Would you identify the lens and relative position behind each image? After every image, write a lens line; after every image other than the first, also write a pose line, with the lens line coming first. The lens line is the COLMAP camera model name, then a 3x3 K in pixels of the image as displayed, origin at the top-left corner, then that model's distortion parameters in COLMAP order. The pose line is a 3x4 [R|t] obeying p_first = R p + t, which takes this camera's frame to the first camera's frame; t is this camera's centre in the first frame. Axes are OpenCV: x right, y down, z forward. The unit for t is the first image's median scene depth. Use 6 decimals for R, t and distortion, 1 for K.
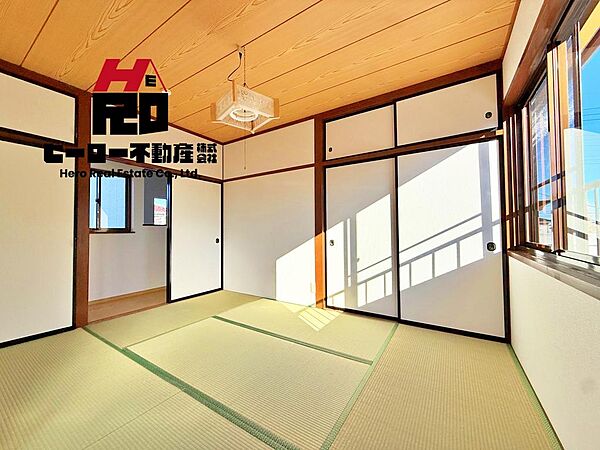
lens RADIAL K [[241.5, 0, 298.7], [0, 241.5, 224.2], [0, 0, 1]] dist [0.000040, -0.000005]
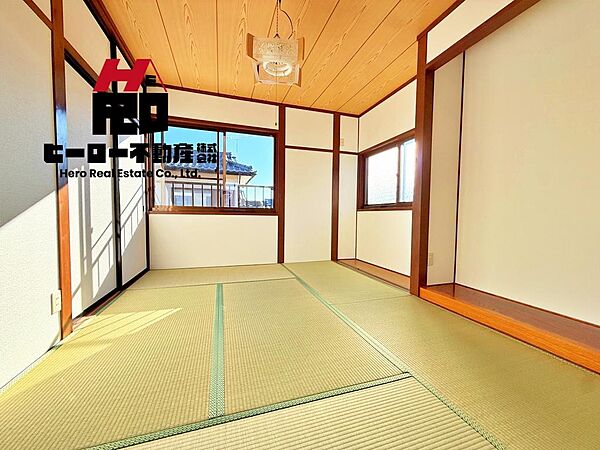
lens RADIAL K [[241.5, 0, 299.9], [0, 241.5, 224.3], [0, 0, 1]] dist [0.000040, -0.000005]
pose [[-0.777082, -0.036715, 0.628328, -0.657004], [-0.023738, 0.999297, 0.029033, 0.101092], [-0.628952, 0.007646, -0.777407, 1.203081]]
